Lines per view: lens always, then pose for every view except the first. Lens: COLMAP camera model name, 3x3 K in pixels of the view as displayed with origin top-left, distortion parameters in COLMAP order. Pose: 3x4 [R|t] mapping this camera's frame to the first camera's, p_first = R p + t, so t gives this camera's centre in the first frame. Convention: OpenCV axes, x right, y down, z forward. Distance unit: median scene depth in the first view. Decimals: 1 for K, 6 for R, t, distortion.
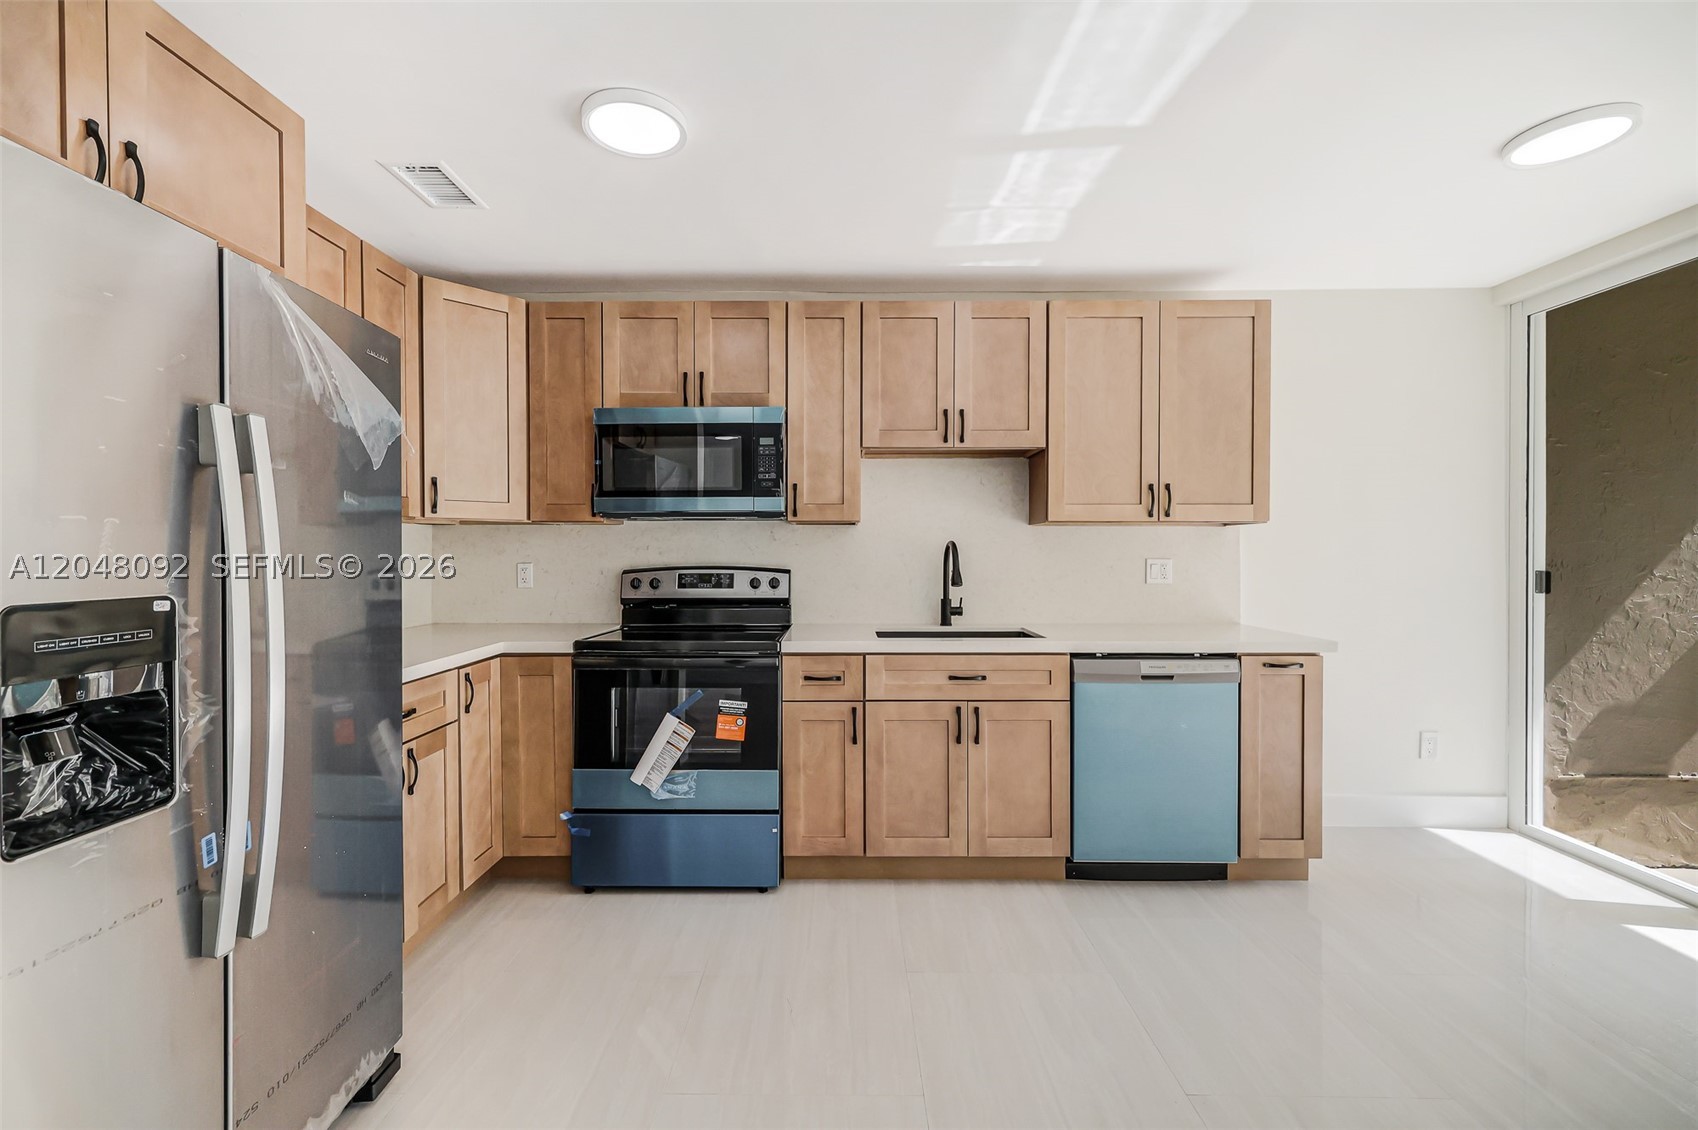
lens RADIAL K [[708.6, 0, 825.1], [0, 708.6, 559.1], [0, 0, 1]] dist [0.002368, 0.000320]
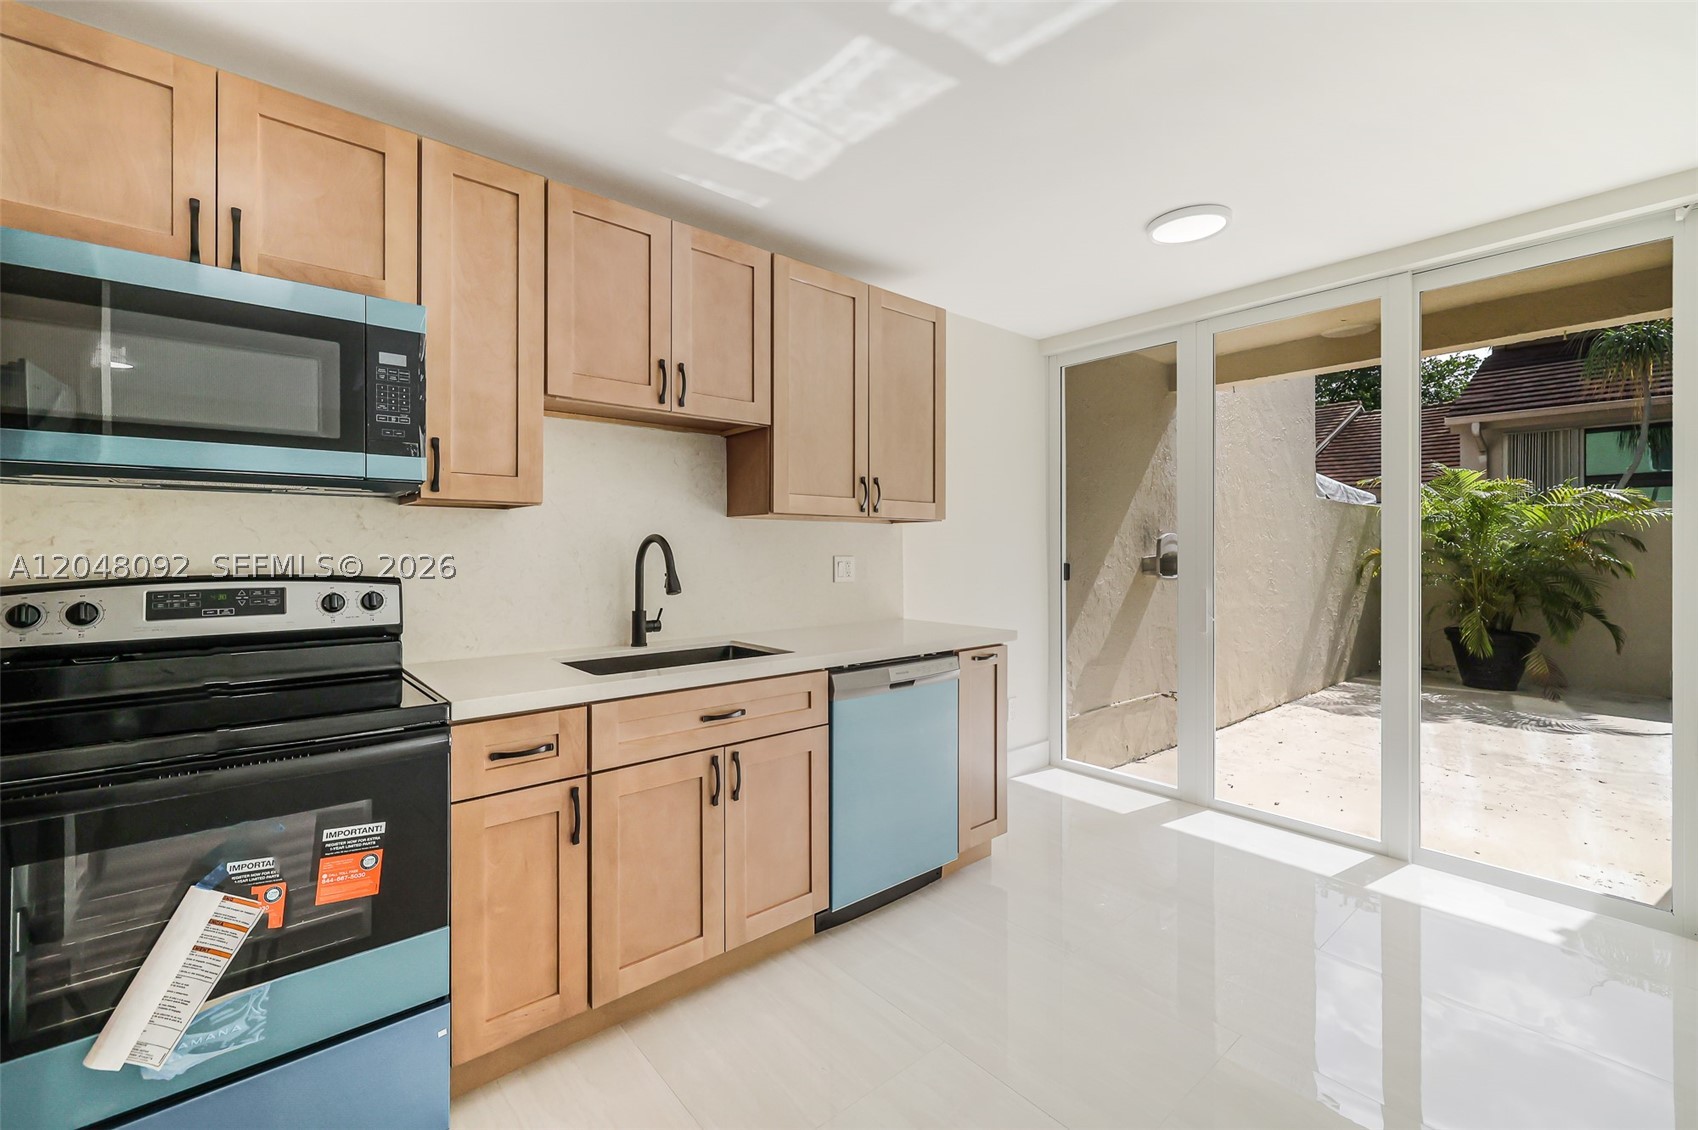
lens RADIAL K [[715.2, 0, 841.7], [0, 715.2, 548.6], [0, 0, 1]] dist [0.011287, -0.005492]
pose [[0.752830, -0.000146, 0.658215, -0.192440], [0.006051, 0.999959, -0.006699, -0.004595], [-0.658187, 0.009026, 0.752800, 0.312579]]
